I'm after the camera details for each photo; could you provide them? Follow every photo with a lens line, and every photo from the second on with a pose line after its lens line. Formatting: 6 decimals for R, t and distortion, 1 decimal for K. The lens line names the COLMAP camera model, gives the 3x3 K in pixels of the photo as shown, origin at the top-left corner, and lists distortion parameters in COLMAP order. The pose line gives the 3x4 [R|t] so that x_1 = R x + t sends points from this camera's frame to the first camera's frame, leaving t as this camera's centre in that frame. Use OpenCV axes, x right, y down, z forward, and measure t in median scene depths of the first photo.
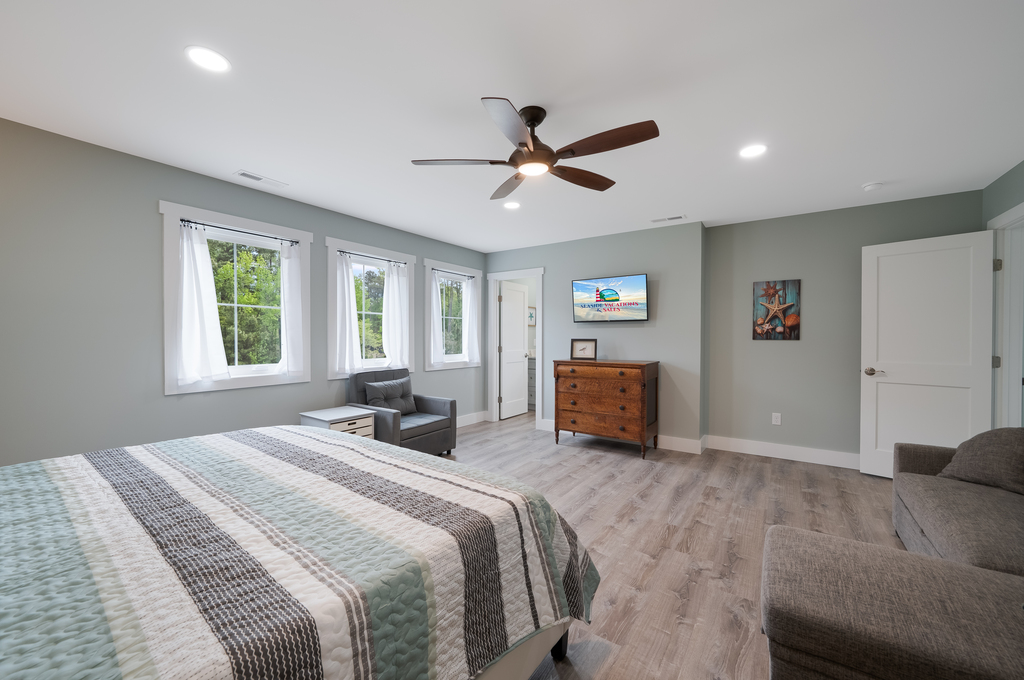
lens RADIAL K [[400.4, 0, 506.5], [0, 400.4, 334.3], [0, 0, 1]] dist [-0.013582, 0.003202]
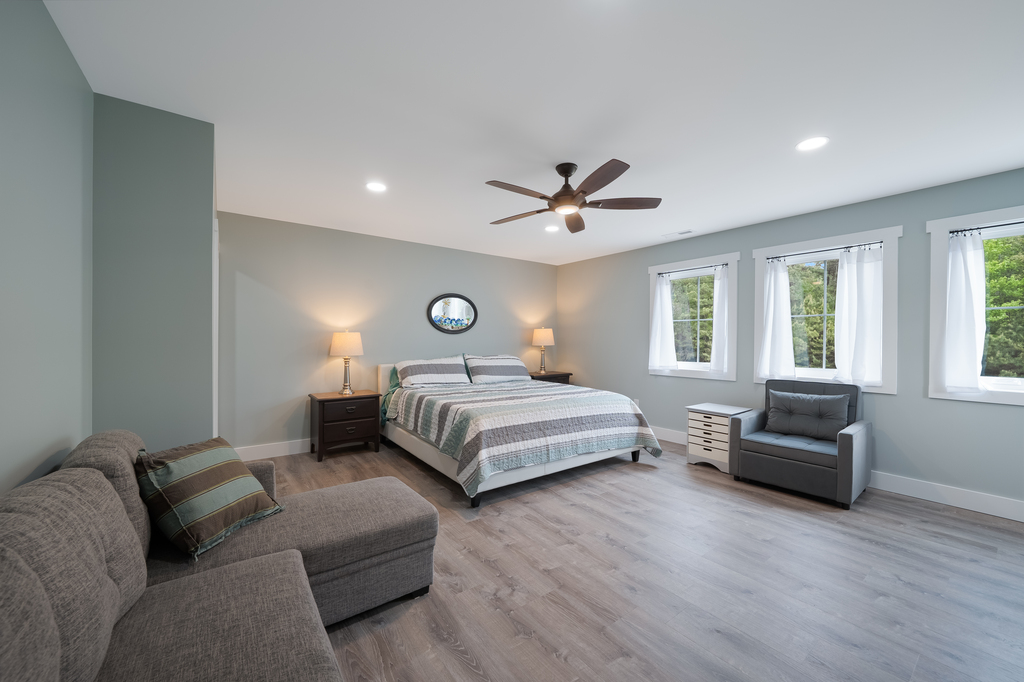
lens RADIAL K [[400.4, 0, 518.2], [0, 400.4, 344.6], [0, 0, 1]] dist [-0.013582, 0.003202]
pose [[-0.311288, 0.007994, -0.950282, 0.870222], [-0.001295, 0.999960, 0.008836, 0.003400], [0.950315, 0.003981, -0.311265, 0.823879]]
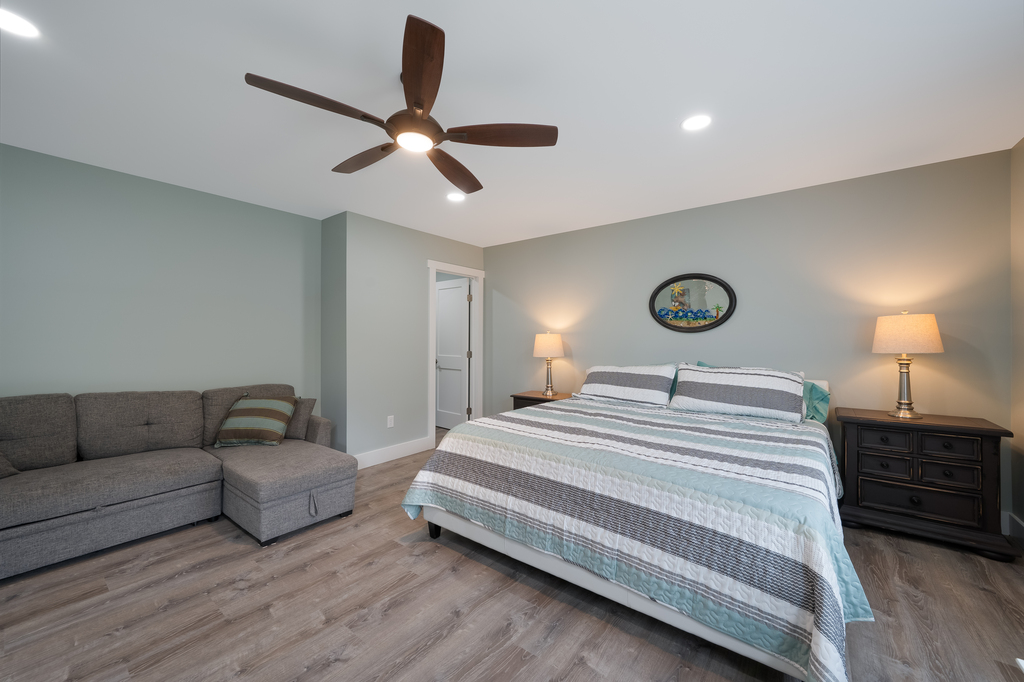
lens RADIAL K [[400.4, 0, 508.5], [0, 400.4, 337.7], [0, 0, 1]] dist [-0.013582, 0.003202]
pose [[-0.997447, -0.000737, 0.071405, -0.130033], [-0.001389, 0.999958, -0.009078, 0.000657], [-0.071395, -0.009154, -0.997406, 1.202948]]
